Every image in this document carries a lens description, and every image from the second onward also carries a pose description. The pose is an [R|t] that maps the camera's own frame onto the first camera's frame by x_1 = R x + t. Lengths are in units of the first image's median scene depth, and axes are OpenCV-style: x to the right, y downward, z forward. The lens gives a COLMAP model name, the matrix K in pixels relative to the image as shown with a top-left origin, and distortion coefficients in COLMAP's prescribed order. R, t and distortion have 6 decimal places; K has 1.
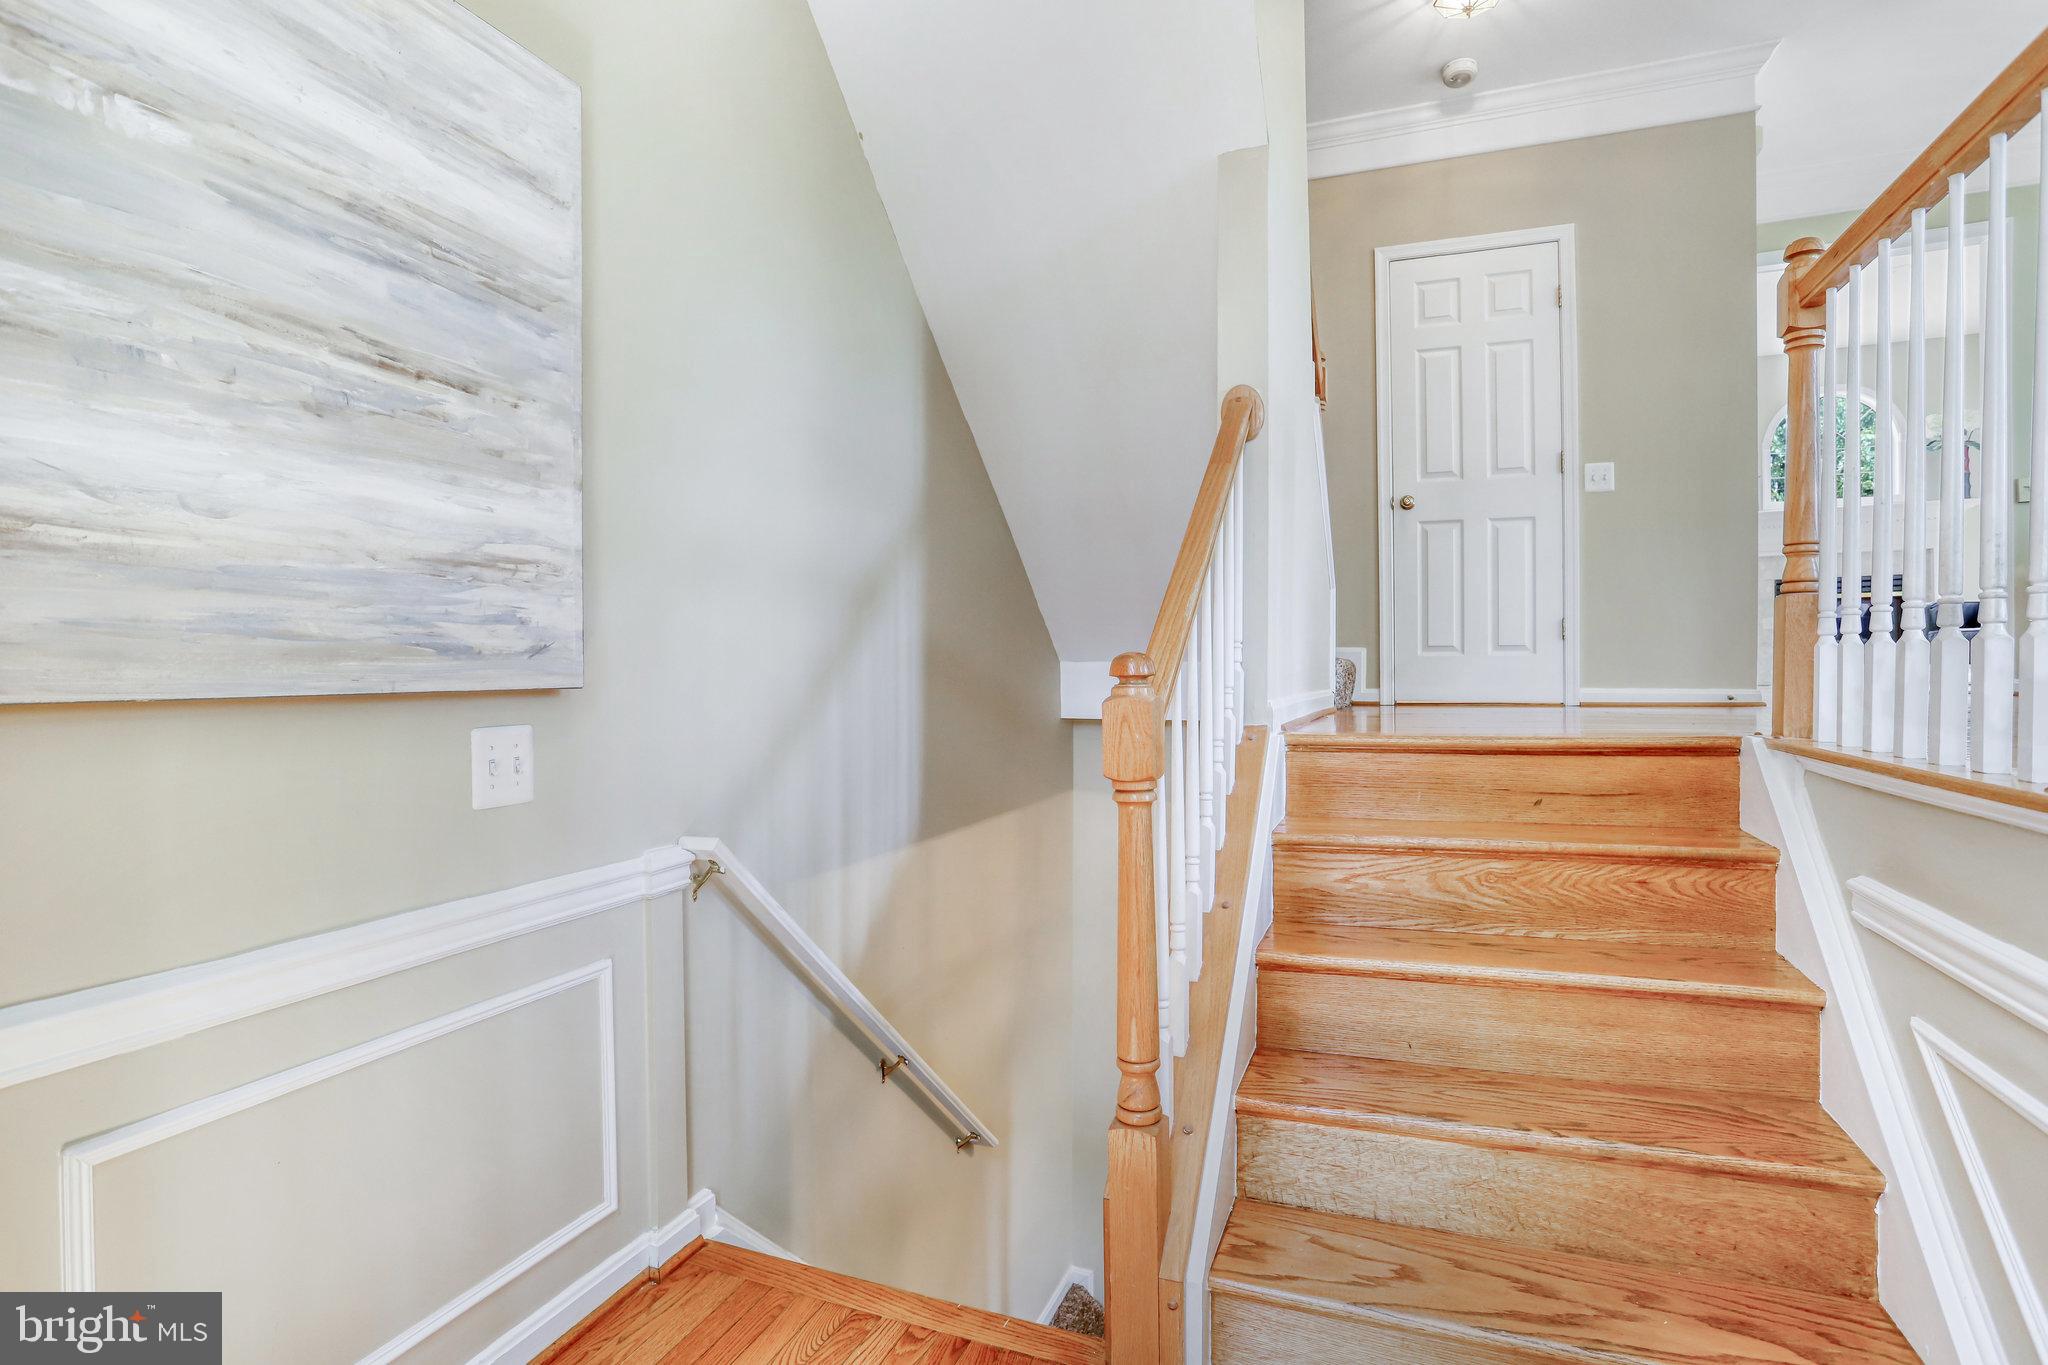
lens RADIAL K [[1018.7, 0, 1027.2], [0, 1018.7, 649.9], [0, 0, 1]] dist [-0.053684, 0.023817]
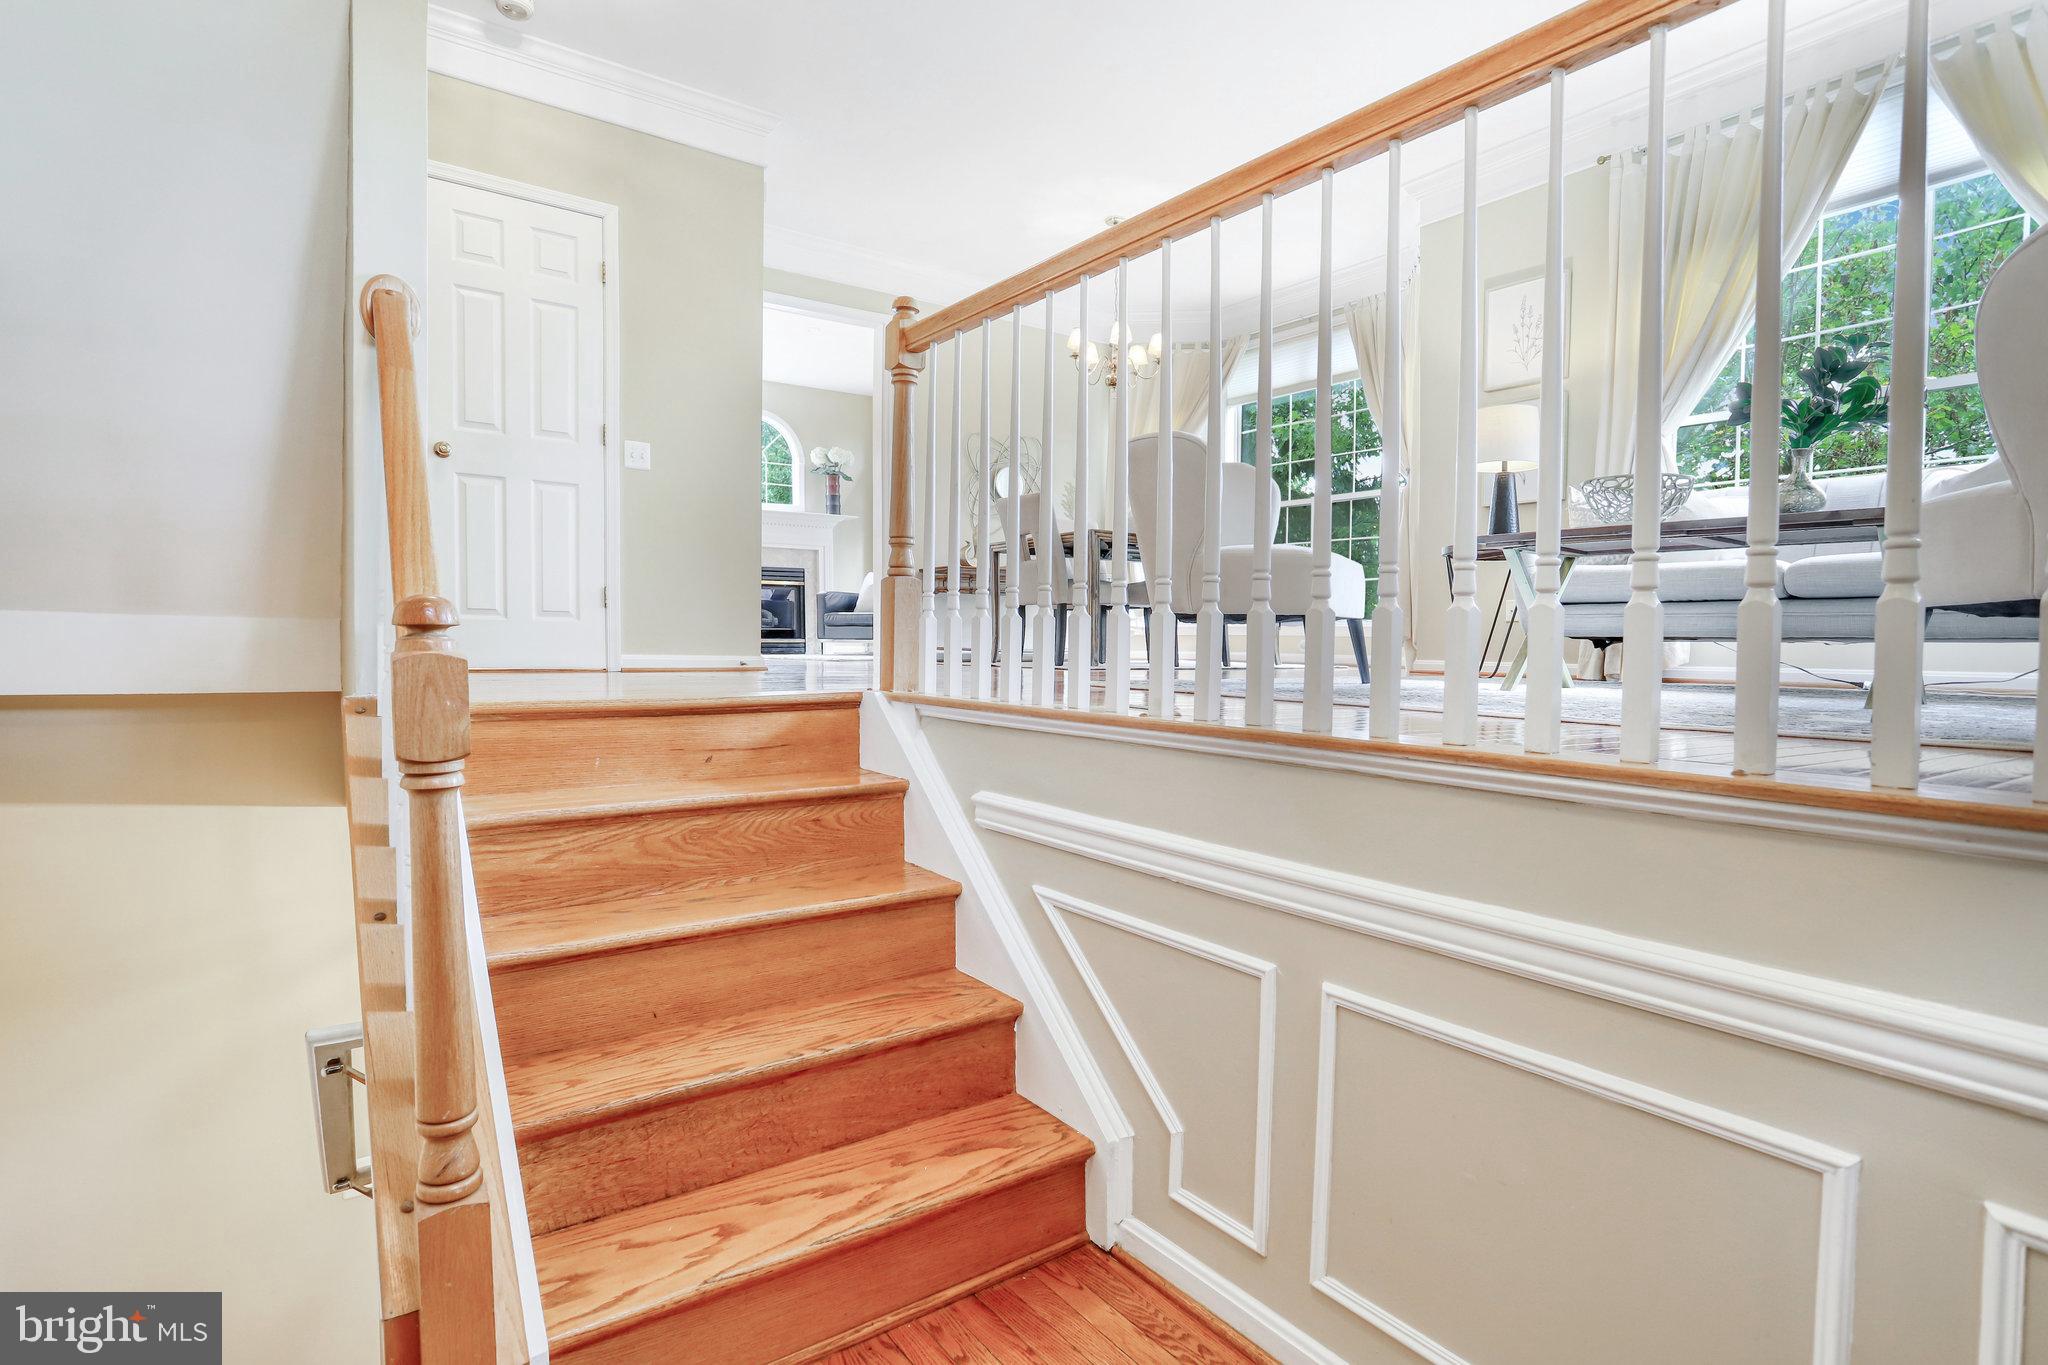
lens RADIAL K [[1023.3, 0, 1020.4], [0, 1023.3, 650.7], [0, 0, 1]] dist [-0.082219, 0.052857]
pose [[0.541352, 0.009046, 0.840747, -0.243960], [-0.034443, 0.999341, 0.011425, 0.017509], [-0.840090, -0.035143, 0.541307, 0.183962]]
